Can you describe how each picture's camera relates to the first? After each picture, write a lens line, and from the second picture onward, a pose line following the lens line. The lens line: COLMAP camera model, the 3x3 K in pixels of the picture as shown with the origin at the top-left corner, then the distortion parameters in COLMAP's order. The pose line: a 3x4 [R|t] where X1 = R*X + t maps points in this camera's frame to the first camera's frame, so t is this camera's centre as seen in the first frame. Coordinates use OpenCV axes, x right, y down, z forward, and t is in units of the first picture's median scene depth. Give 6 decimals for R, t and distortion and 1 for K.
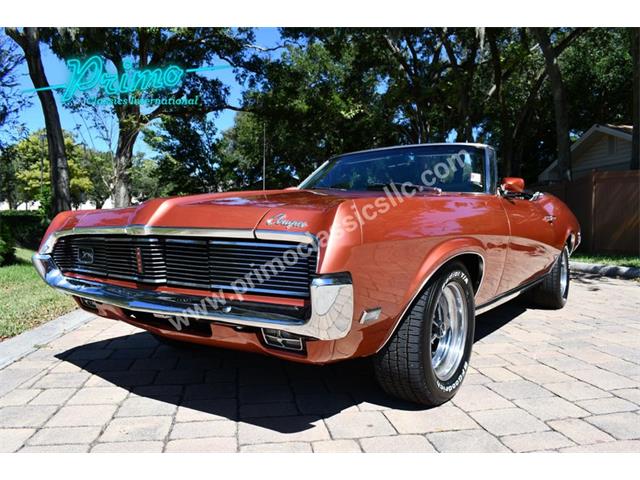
lens RADIAL K [[495.1, 0, 320.0], [0, 495.1, 240.0], [0, 0, 1]] dist [-0.097398, 0.009590]
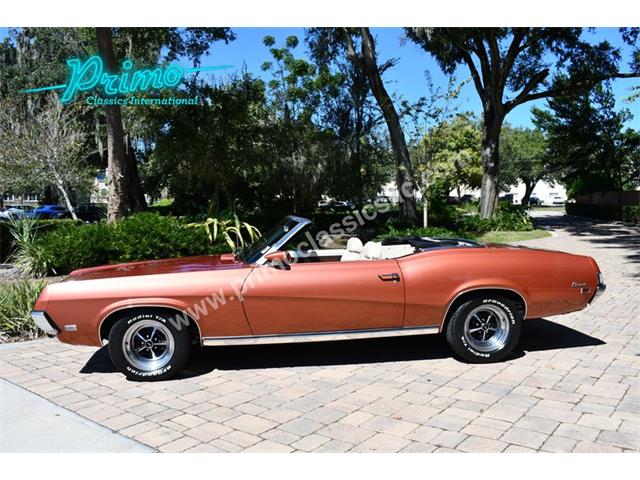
lens RADIAL K [[564.3, 0, 320.0], [0, 564.3, 240.0], [0, 0, 1]] dist [-0.090512, 0.022527]
pose [[0.683403, 0.022743, -0.729687, 0.151828], [-0.001830, 0.999565, 0.029440, -0.019213], [0.730039, -0.018784, 0.683147, 0.000564]]
